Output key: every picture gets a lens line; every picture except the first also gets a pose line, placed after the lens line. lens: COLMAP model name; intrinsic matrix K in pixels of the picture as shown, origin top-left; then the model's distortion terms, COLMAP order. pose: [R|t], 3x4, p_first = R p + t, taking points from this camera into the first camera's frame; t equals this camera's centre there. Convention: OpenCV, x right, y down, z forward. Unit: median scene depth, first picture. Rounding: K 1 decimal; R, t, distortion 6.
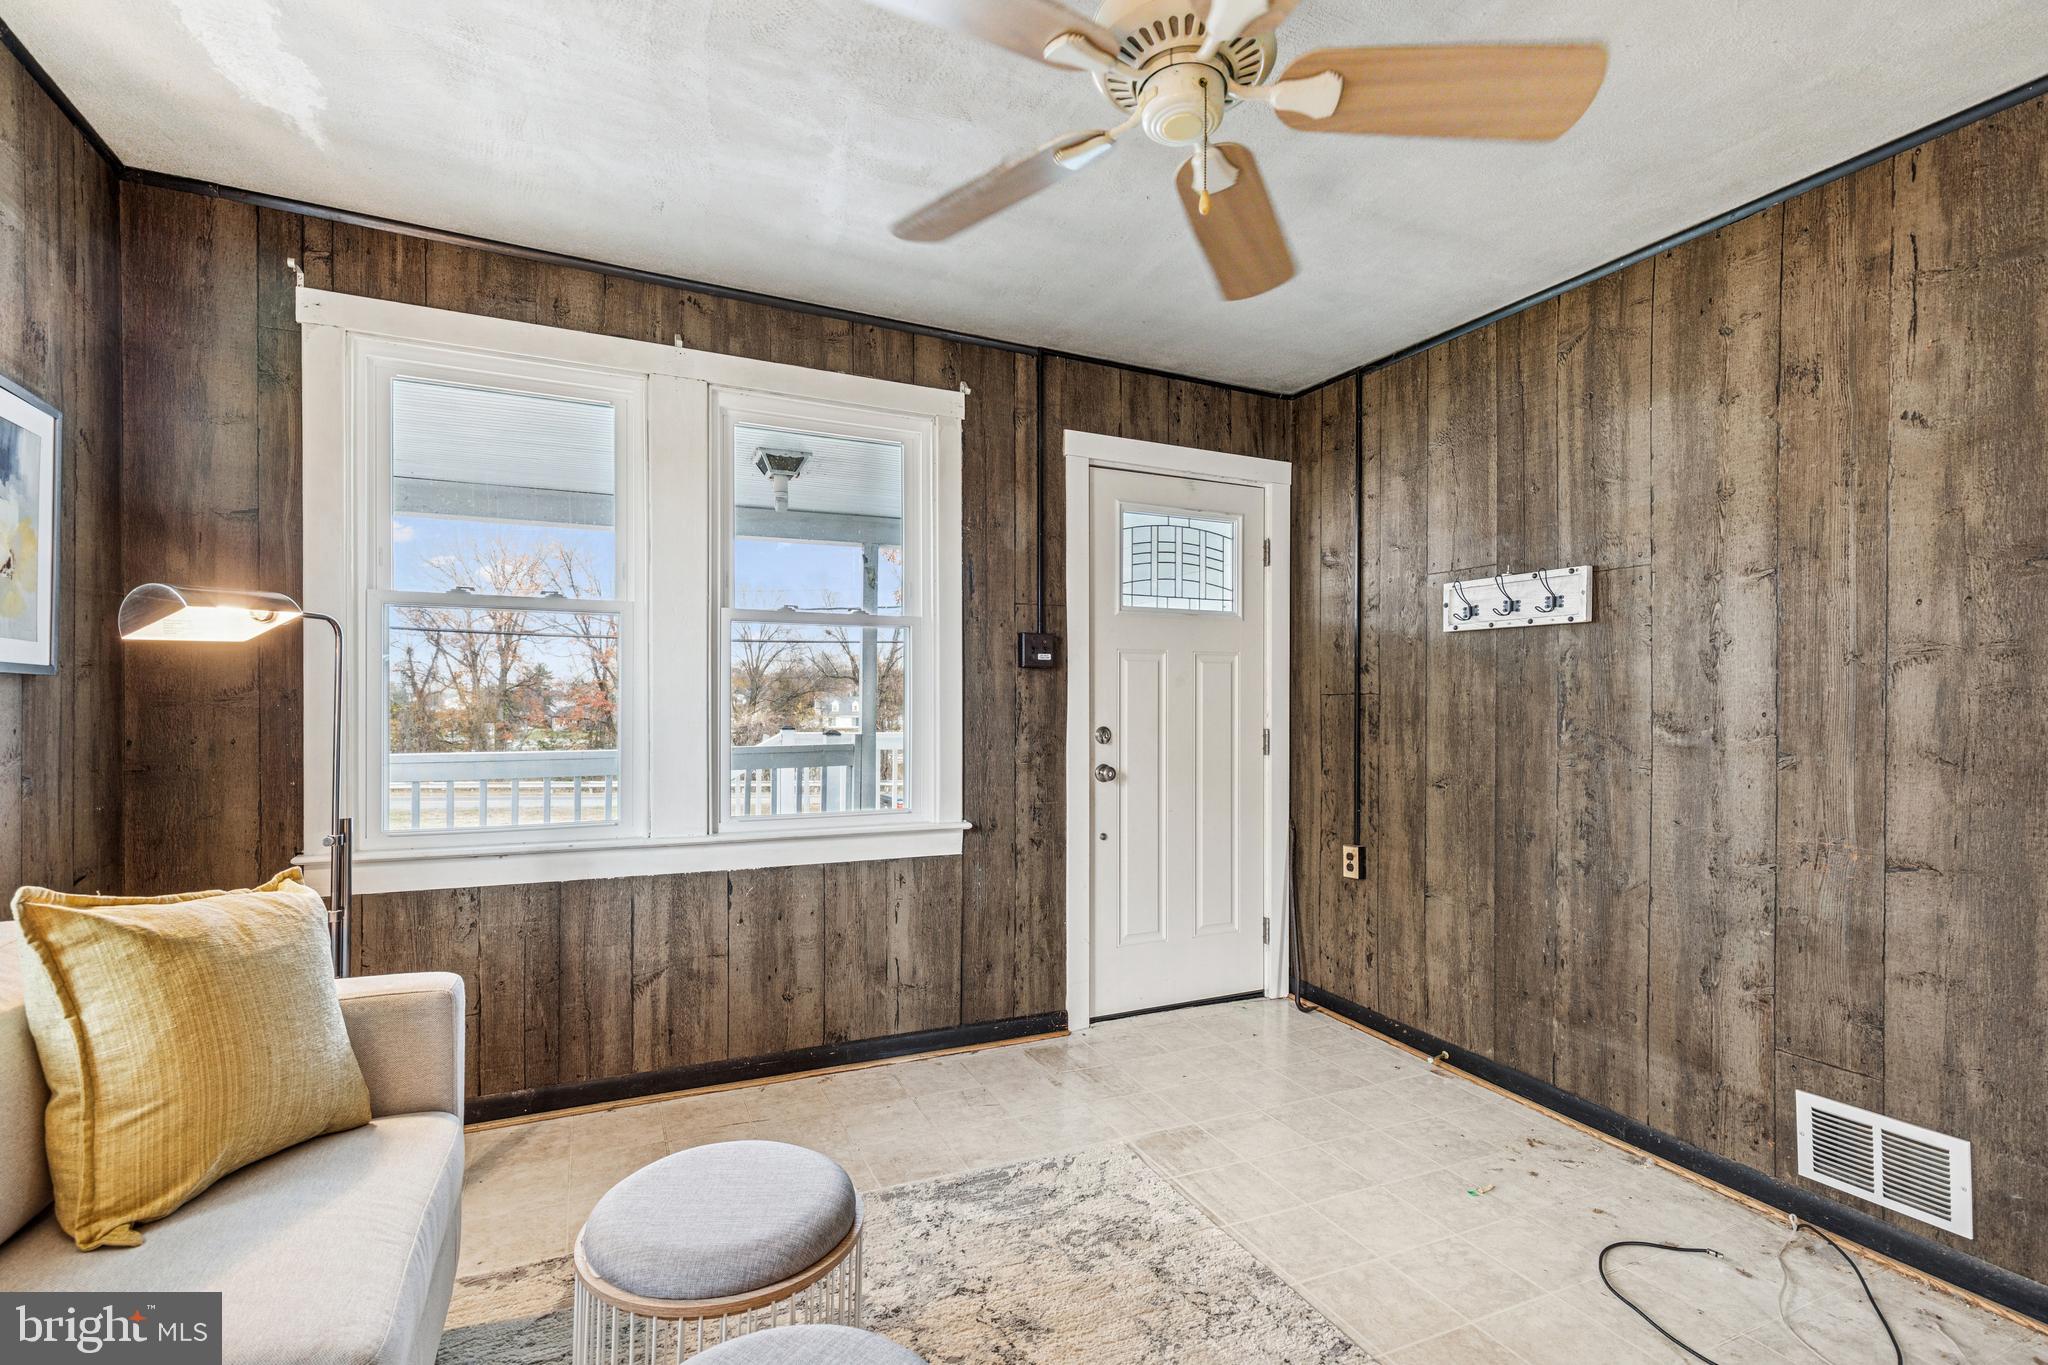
lens RADIAL K [[927.9, 0, 1020.3], [0, 927.9, 700.7], [0, 0, 1]] dist [0.002385, -0.000283]
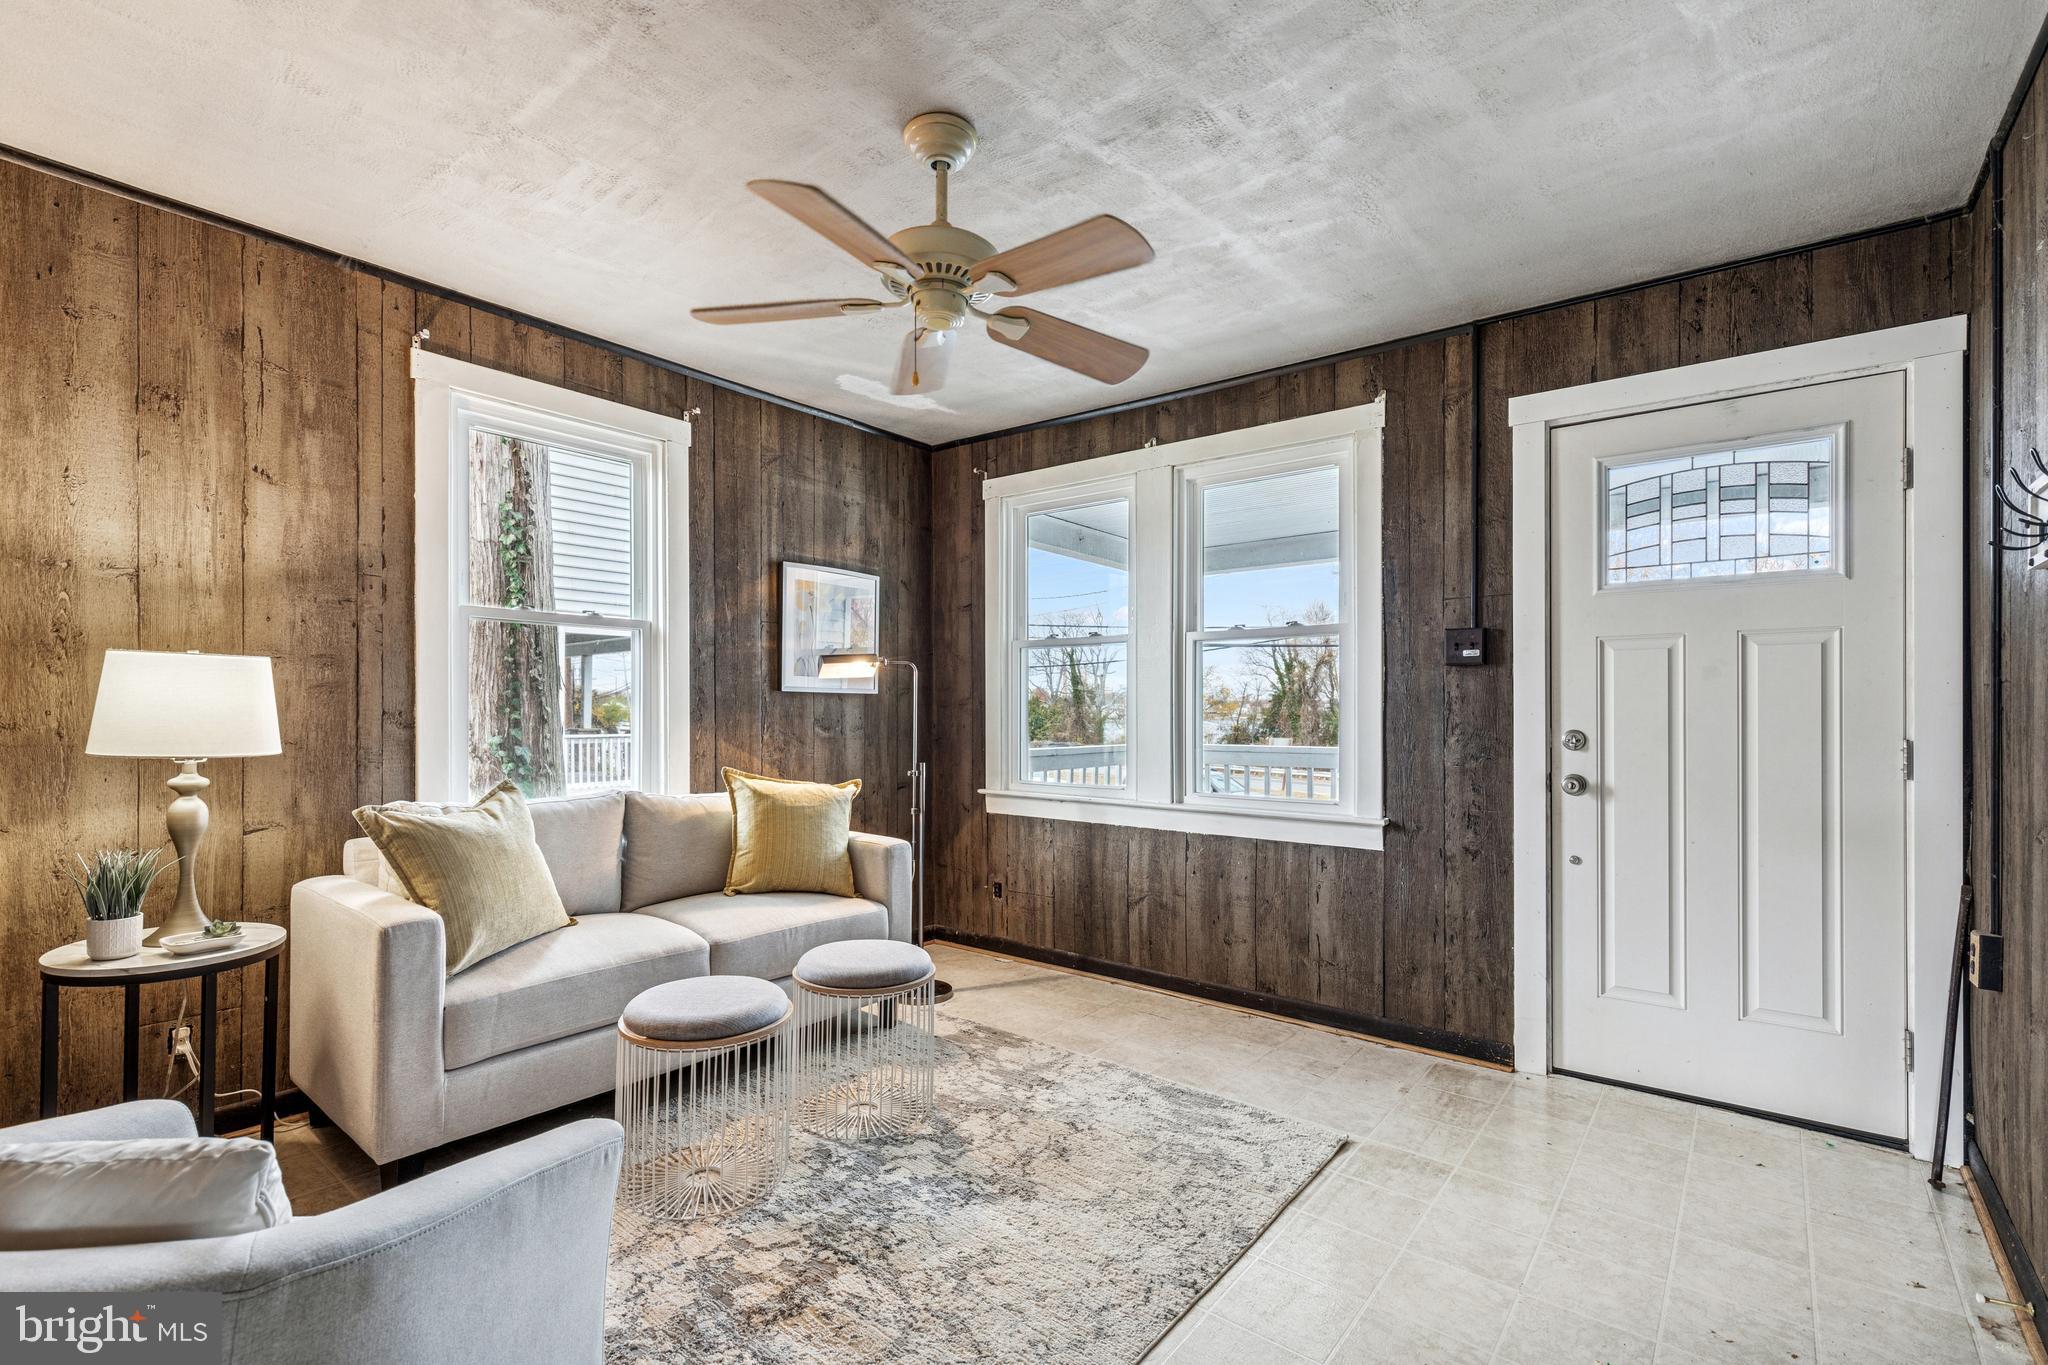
lens RADIAL K [[926.0, 0, 1020.1], [0, 926.0, 708.8], [0, 0, 1]] dist [0.000556, -0.000216]
pose [[0.443329, -0.004381, -0.896348, 0.765661], [0.002701, 0.999990, -0.003551, 0.012412], [0.896355, -0.000847, 0.443337, 0.210980]]
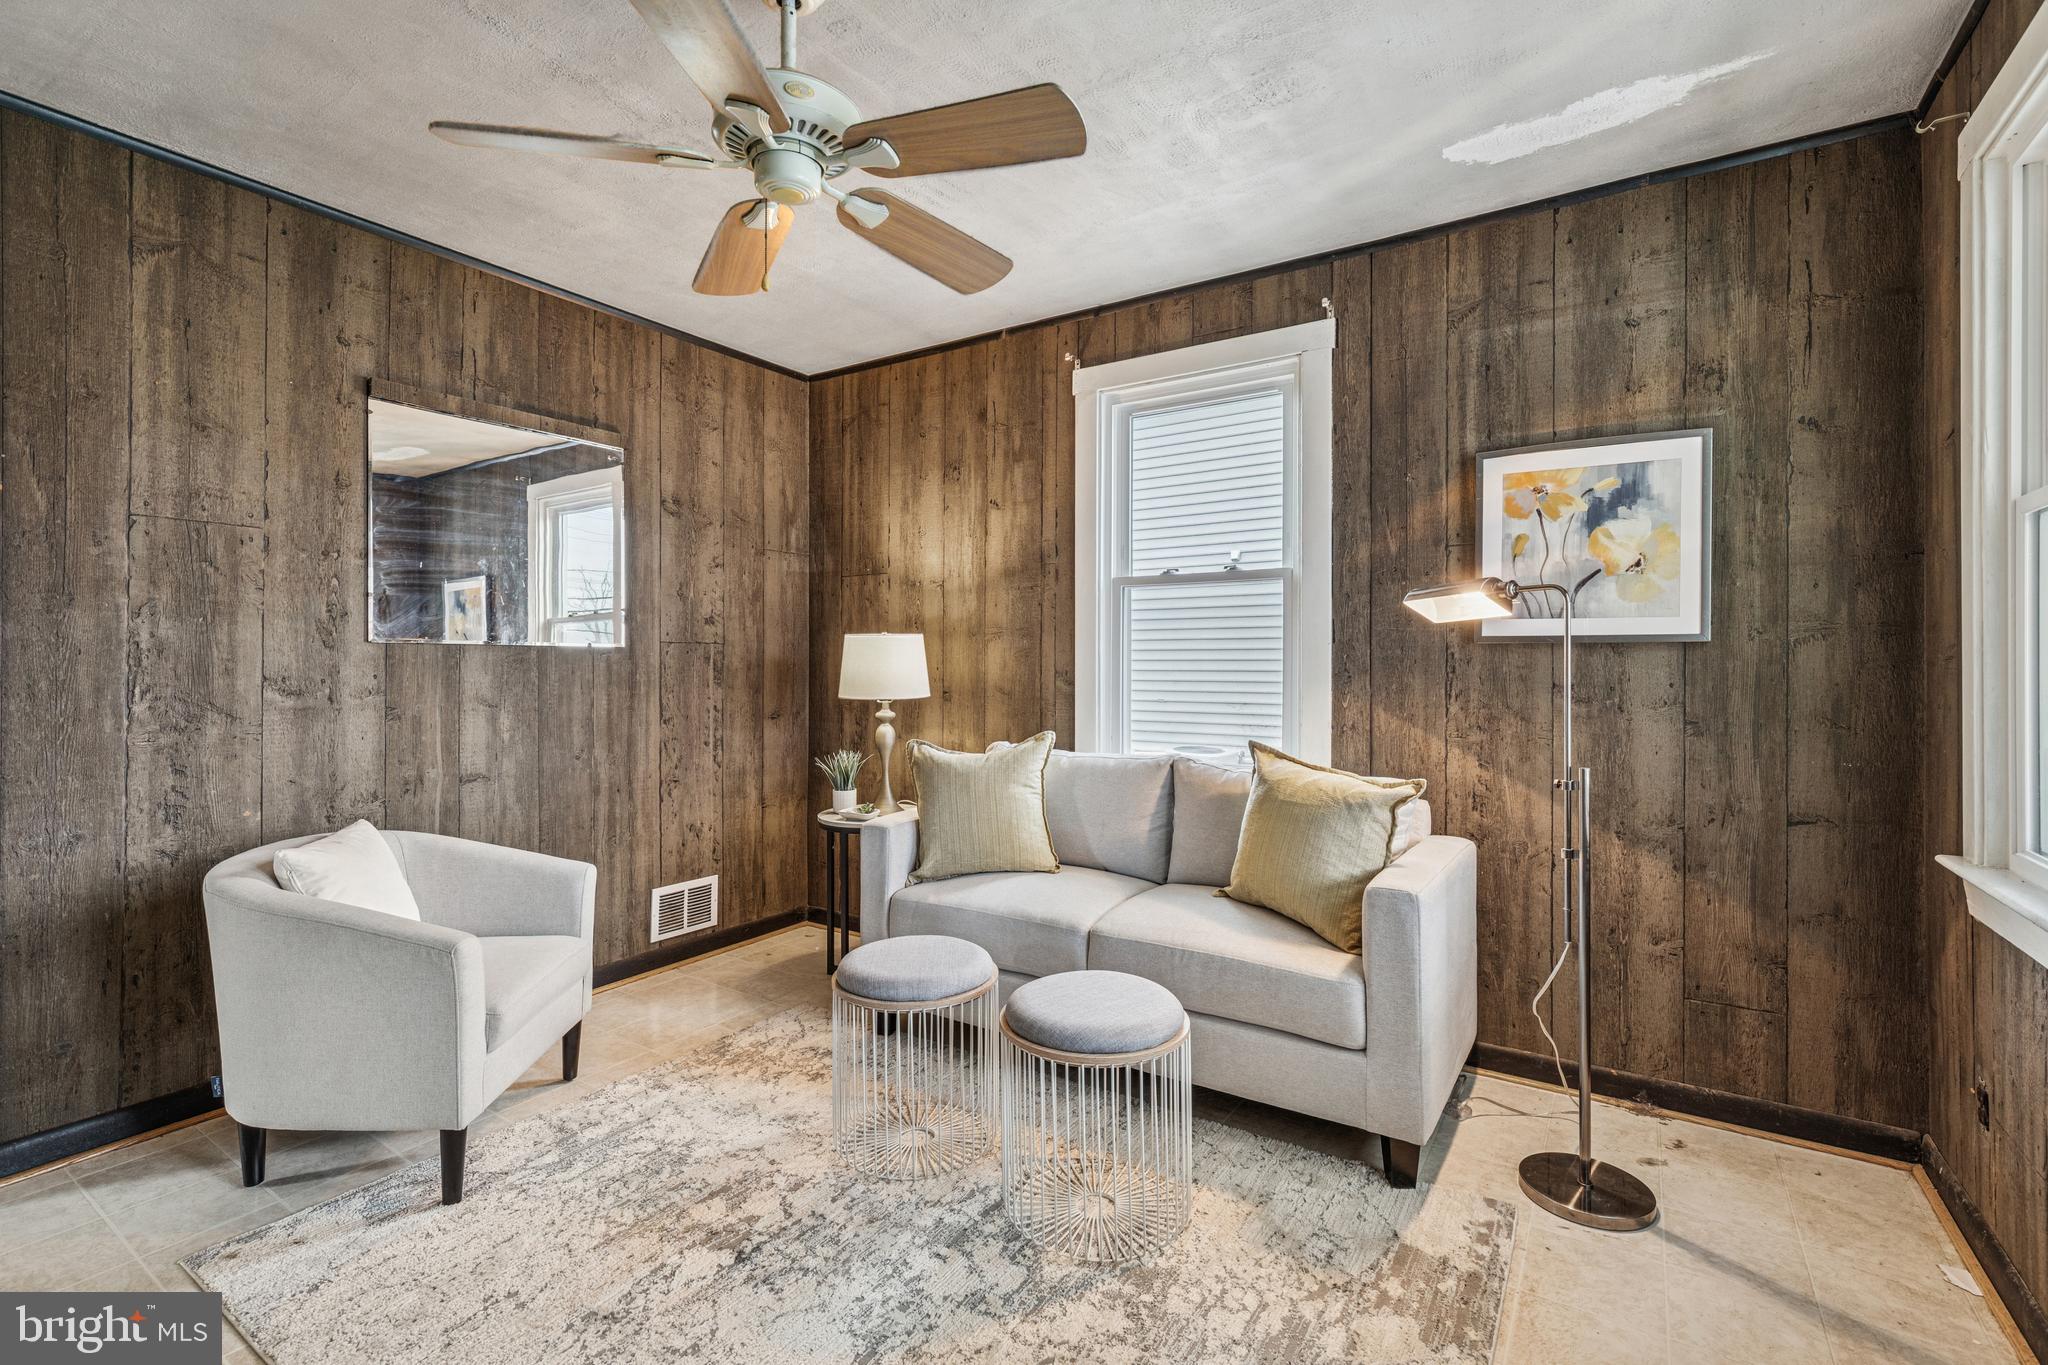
lens RADIAL K [[923.6, 0, 1025.1], [0, 923.6, 664.9], [0, 0, 1]] dist [0.002542, 0.000270]
pose [[-0.850210, -0.007277, -0.526393, 0.263627], [-0.003472, 0.999960, -0.008216, 0.011700], [0.526432, -0.005158, -0.850202, 1.059664]]
